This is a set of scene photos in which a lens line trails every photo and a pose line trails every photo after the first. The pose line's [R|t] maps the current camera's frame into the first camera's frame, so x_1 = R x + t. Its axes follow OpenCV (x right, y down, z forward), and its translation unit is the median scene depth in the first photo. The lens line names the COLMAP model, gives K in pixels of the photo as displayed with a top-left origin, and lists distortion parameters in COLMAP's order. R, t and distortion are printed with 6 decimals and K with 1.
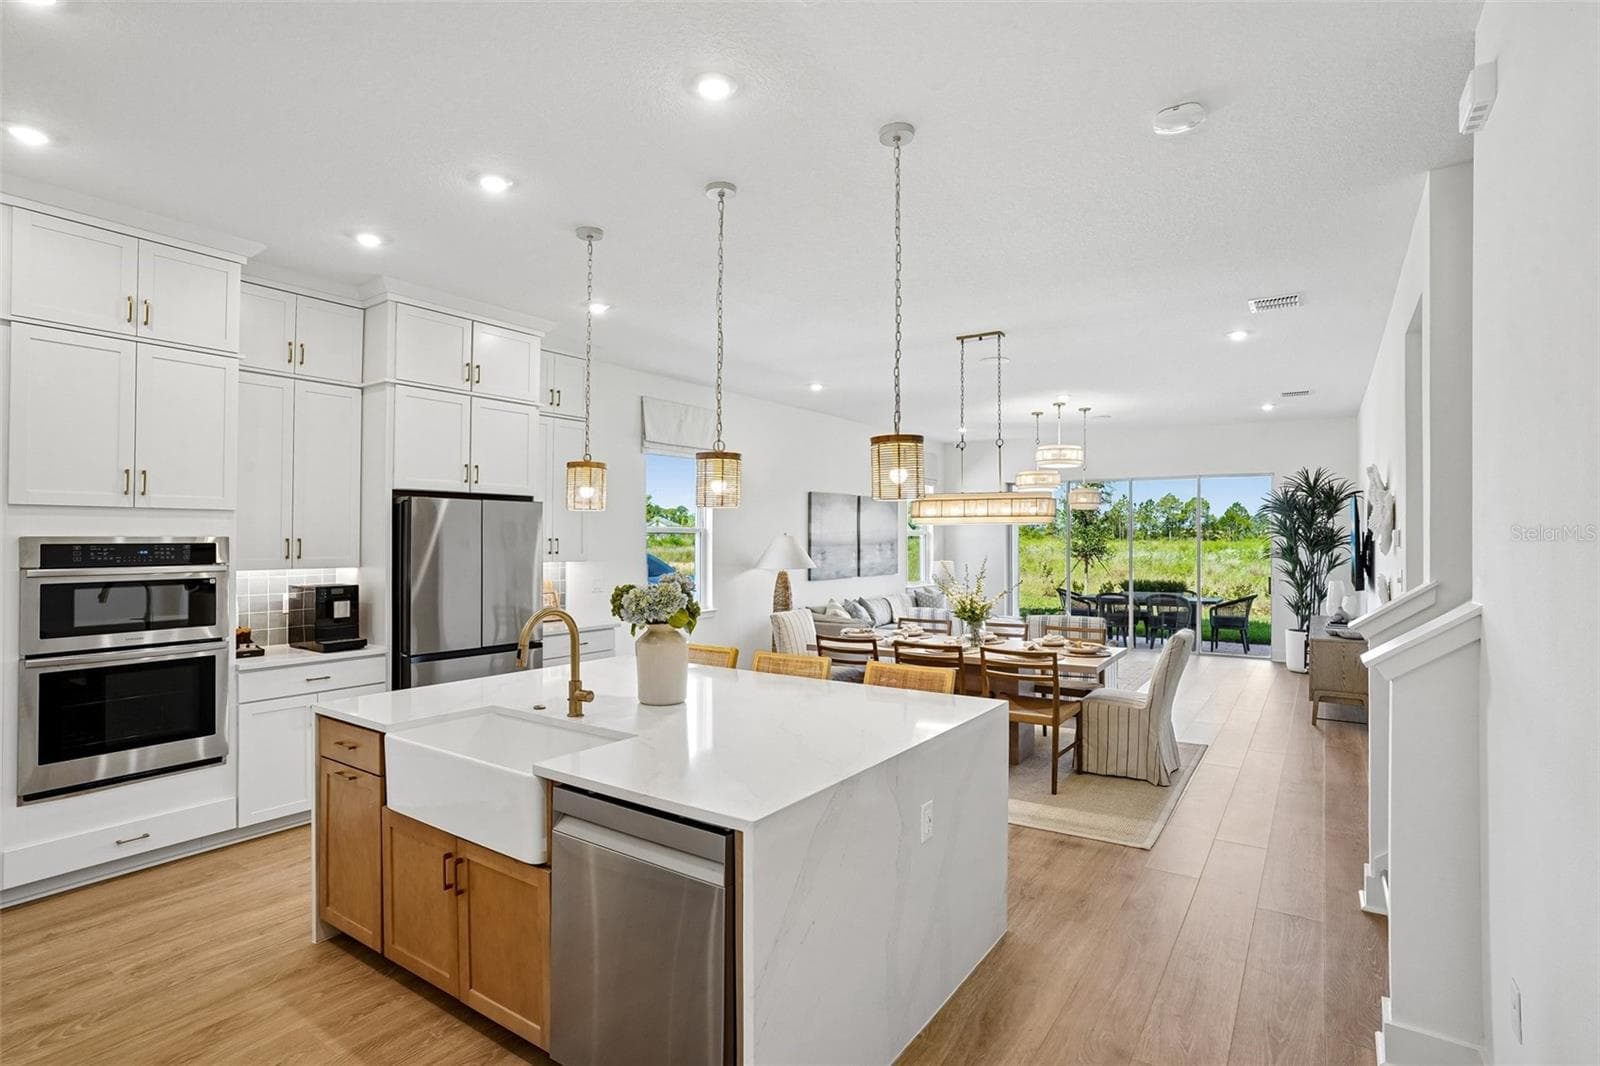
lens RADIAL K [[809.4, 0, 801.6], [0, 809.4, 537.8], [0, 0, 1]] dist [-0.028384, 0.000704]
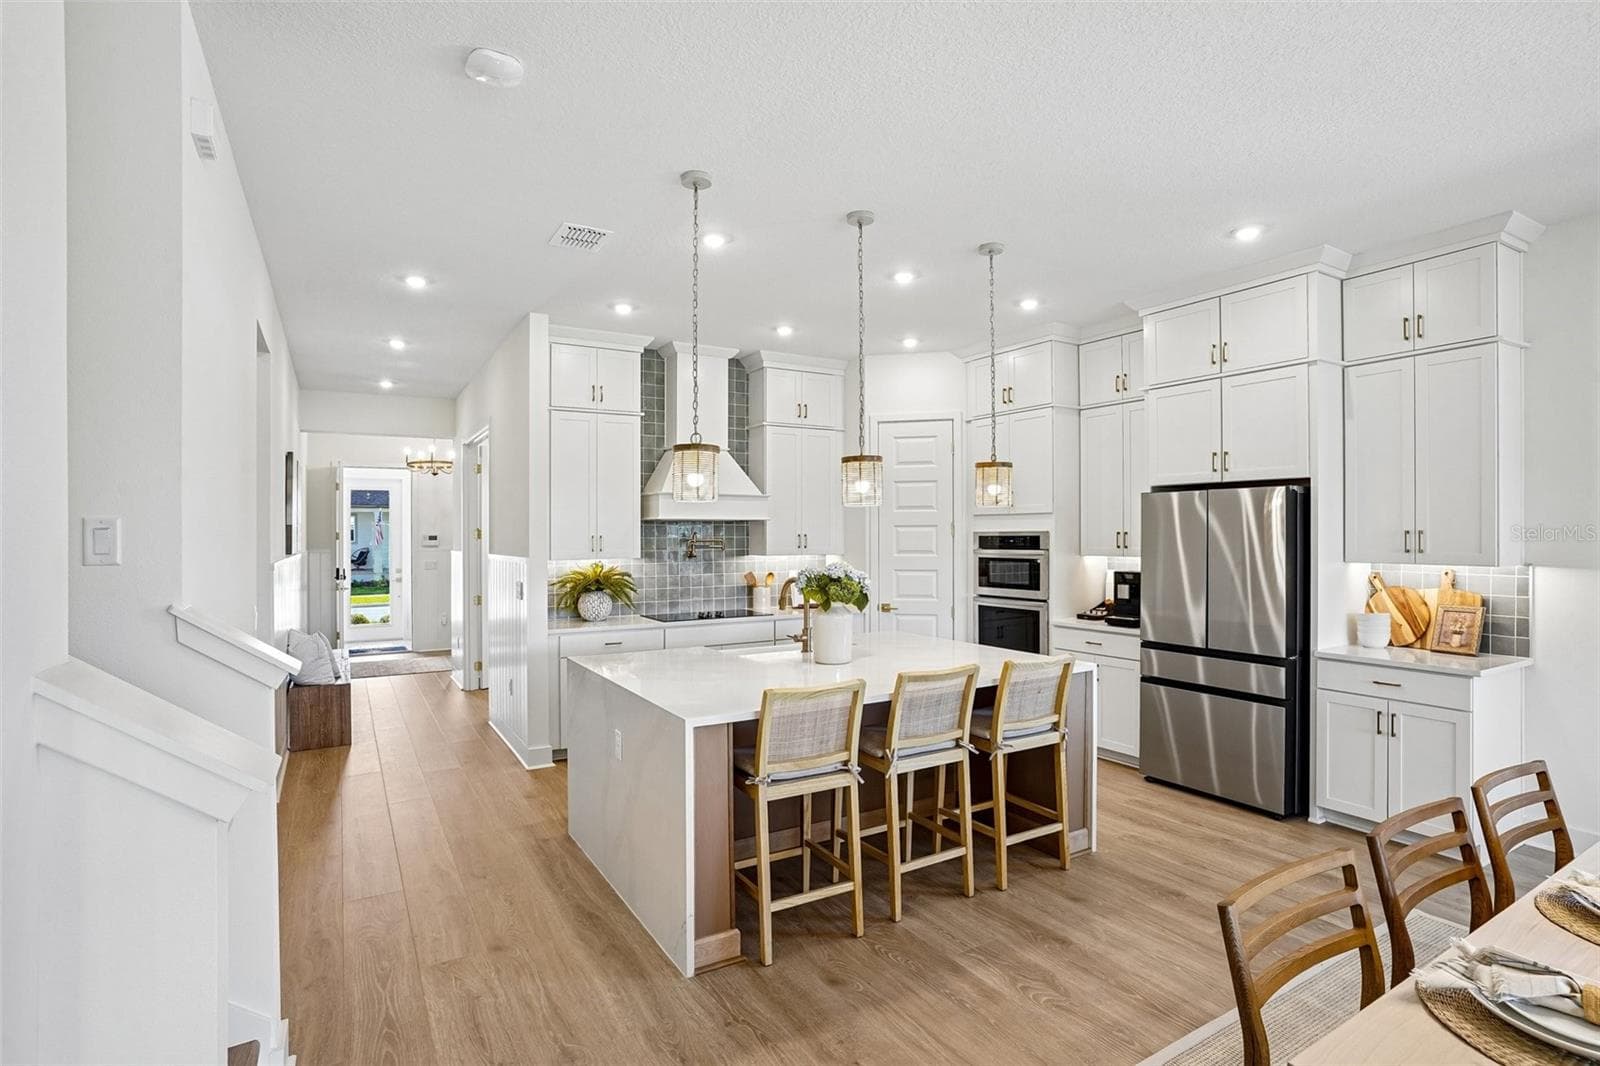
lens RADIAL K [[809.4, 0, 801.6], [0, 809.4, 537.8], [0, 0, 1]] dist [-0.028384, 0.000704]
pose [[-0.434826, 0.005737, -0.900496, 0.346338], [0.004449, 0.999981, 0.004222, 0.000866], [0.900504, -0.002171, -0.434843, 0.530829]]
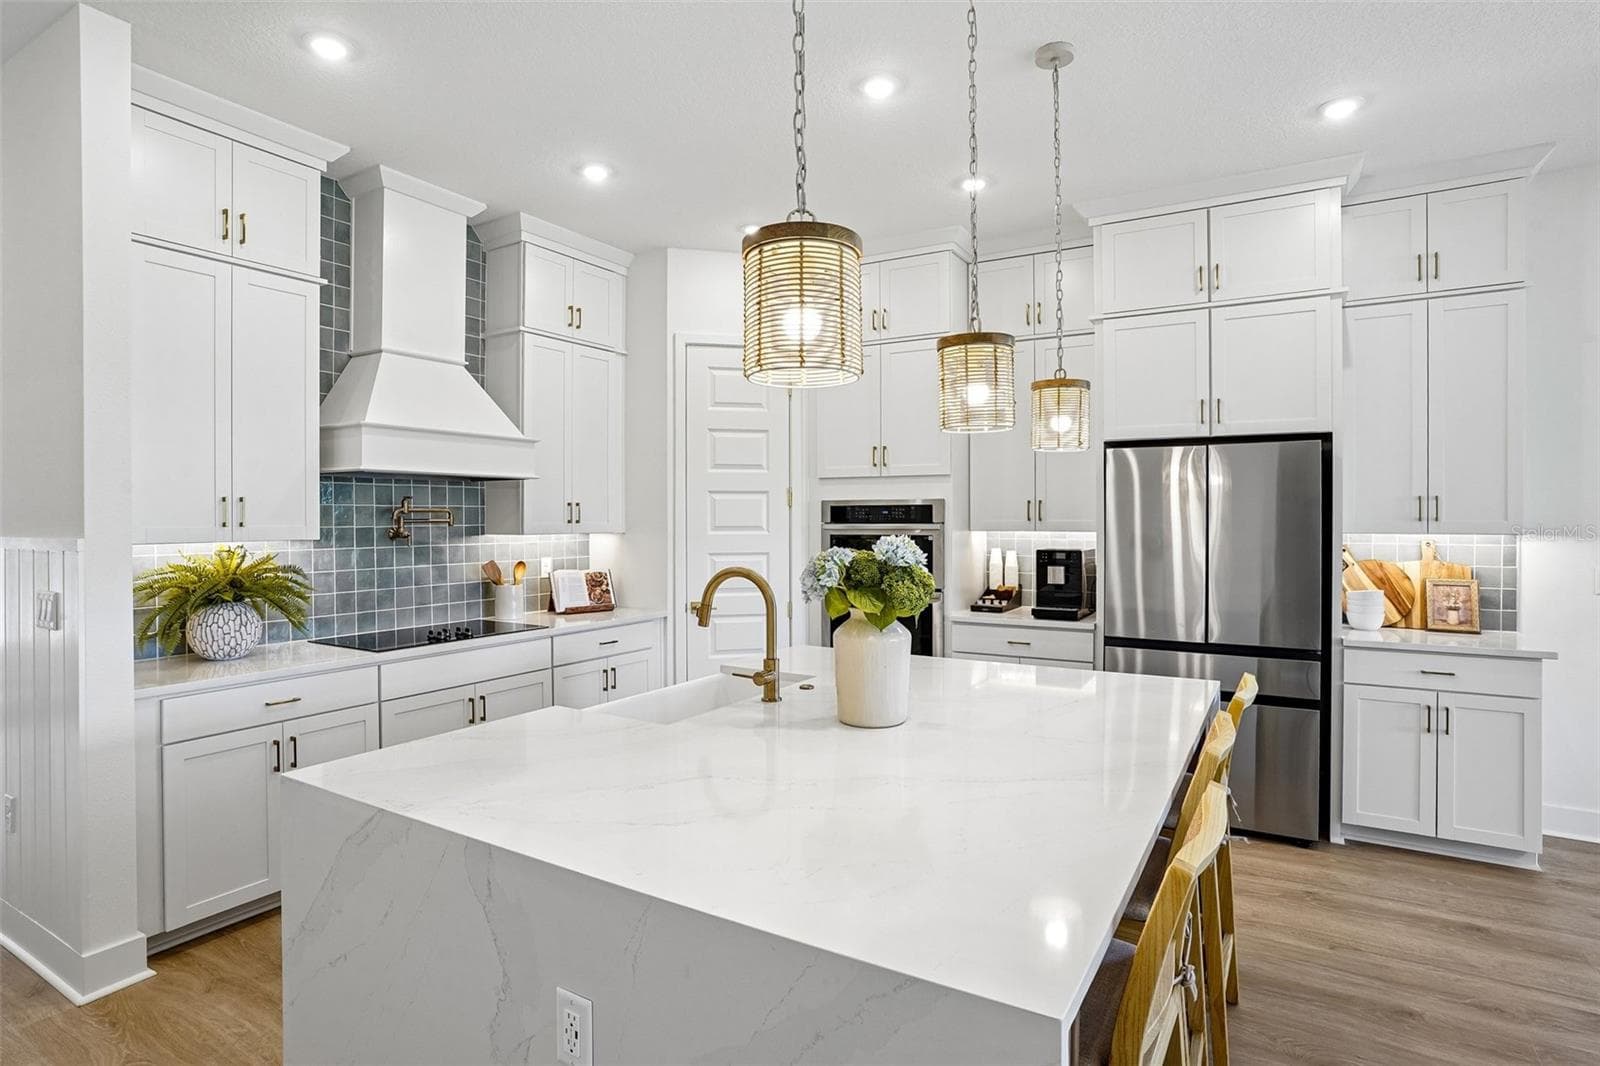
lens RADIAL K [[822.0, 0, 802.6], [0, 822.0, 519.2], [0, 0, 1]] dist [-0.070047, 0.030226]
pose [[0.045428, 0.001198, -0.998967, 0.178046], [0.001573, 0.999998, 0.001270, 0.010799], [0.998966, -0.001629, 0.045426, 0.321774]]
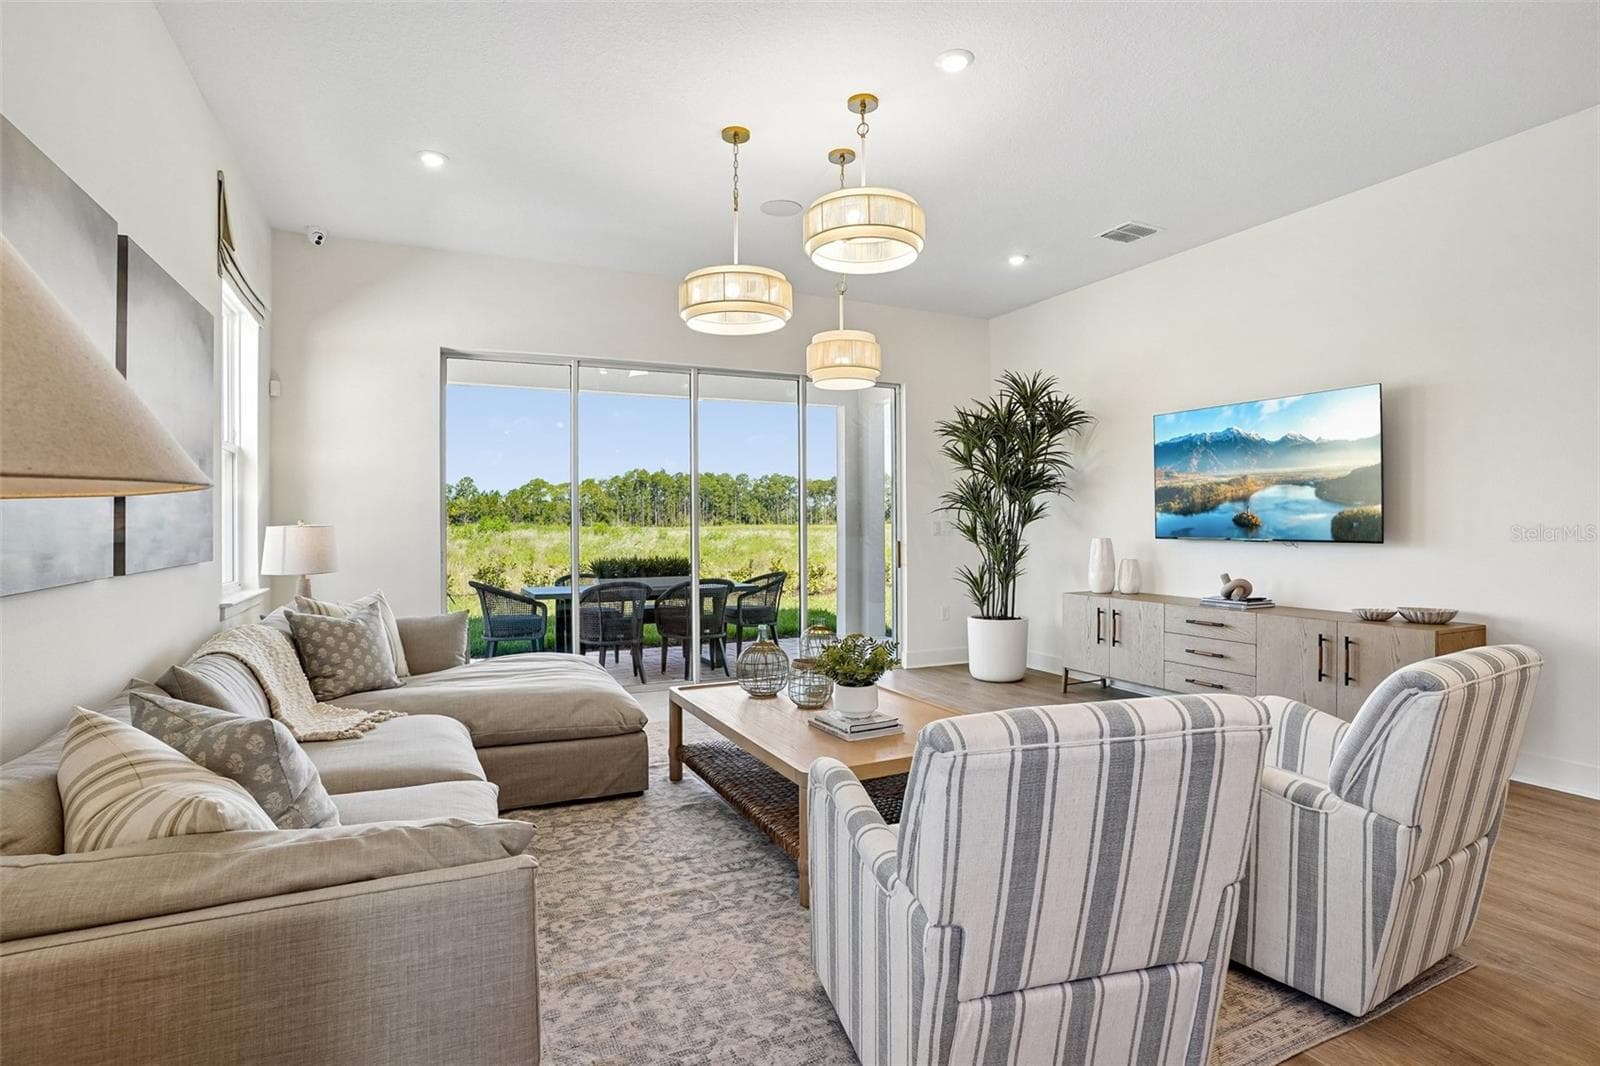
lens RADIAL K [[822.0, 0, 802.6], [0, 822.0, 519.2], [0, 0, 1]] dist [-0.070047, 0.030226]
pose [[0.519099, 0.000887, 0.854714, -0.031594], [0.003466, 0.999989, -0.003142, 0.036636], [-0.854707, 0.004594, 0.519090, 0.797587]]
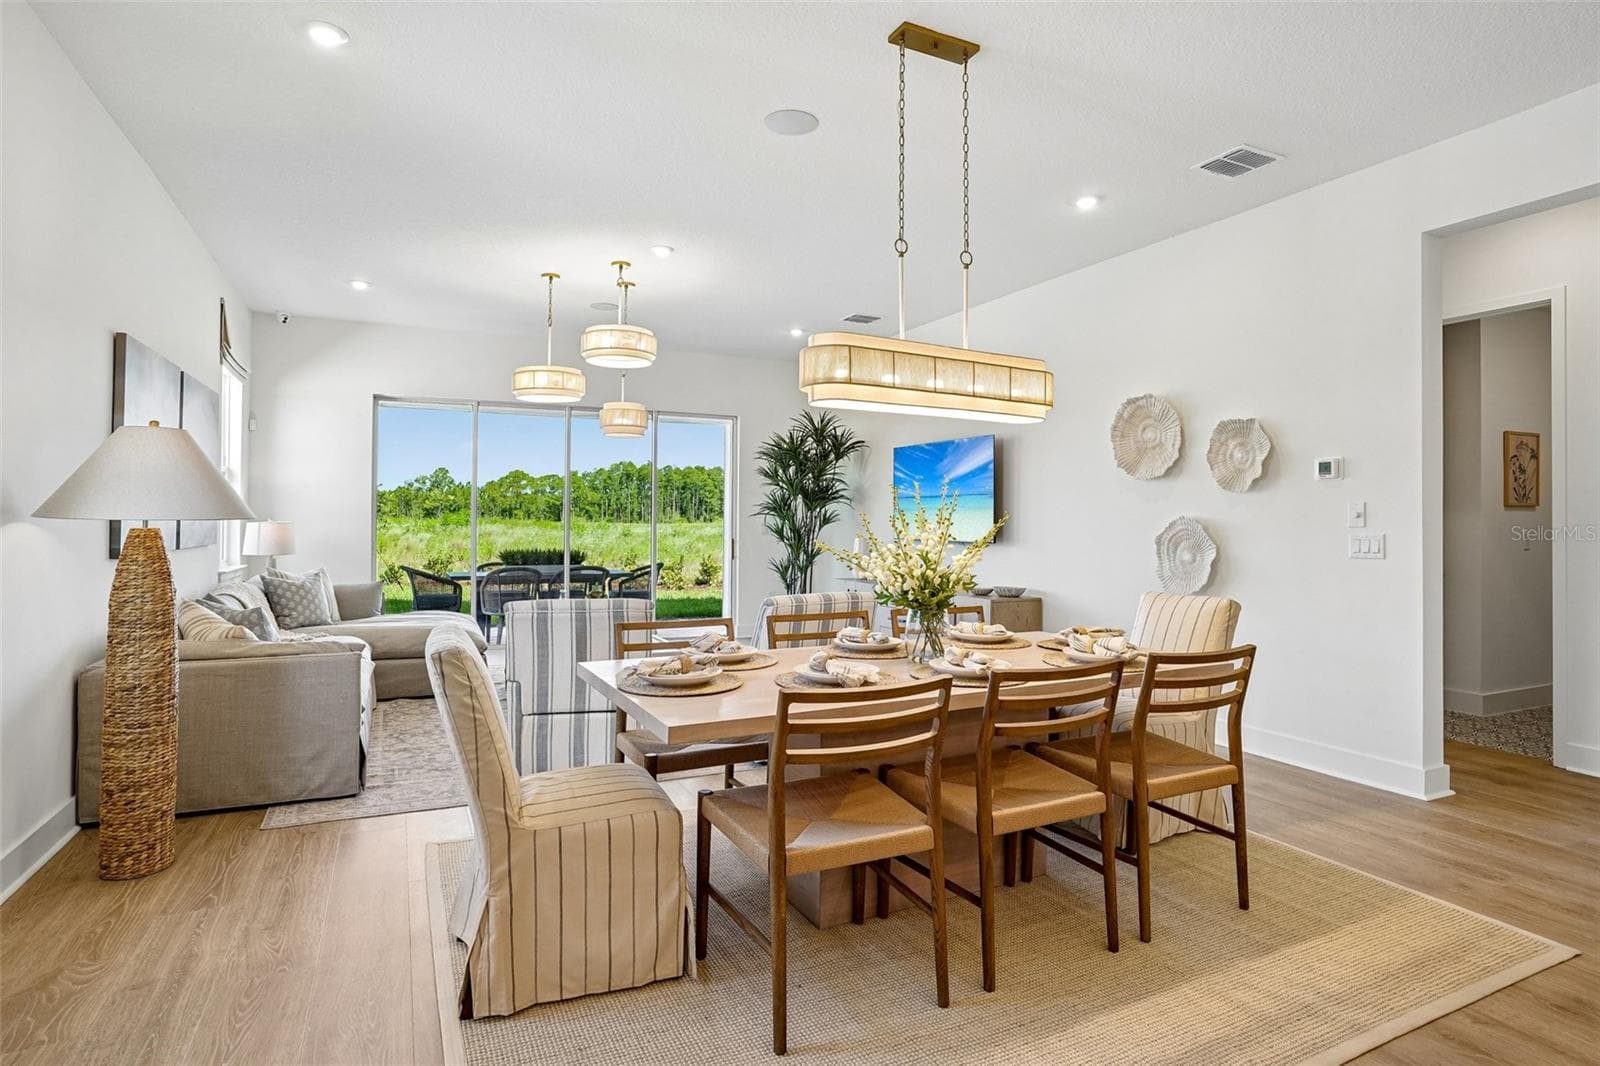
lens RADIAL K [[888.7, 0, 794.2], [0, 888.7, 507.8], [0, 0, 1]] dist [-0.020499, 0.000608]
pose [[0.532731, 0.015676, 0.846139, -0.187583], [-0.009336, 0.999876, -0.012646, 0.030951], [-0.846233, -0.001163, 0.532812, 0.501178]]
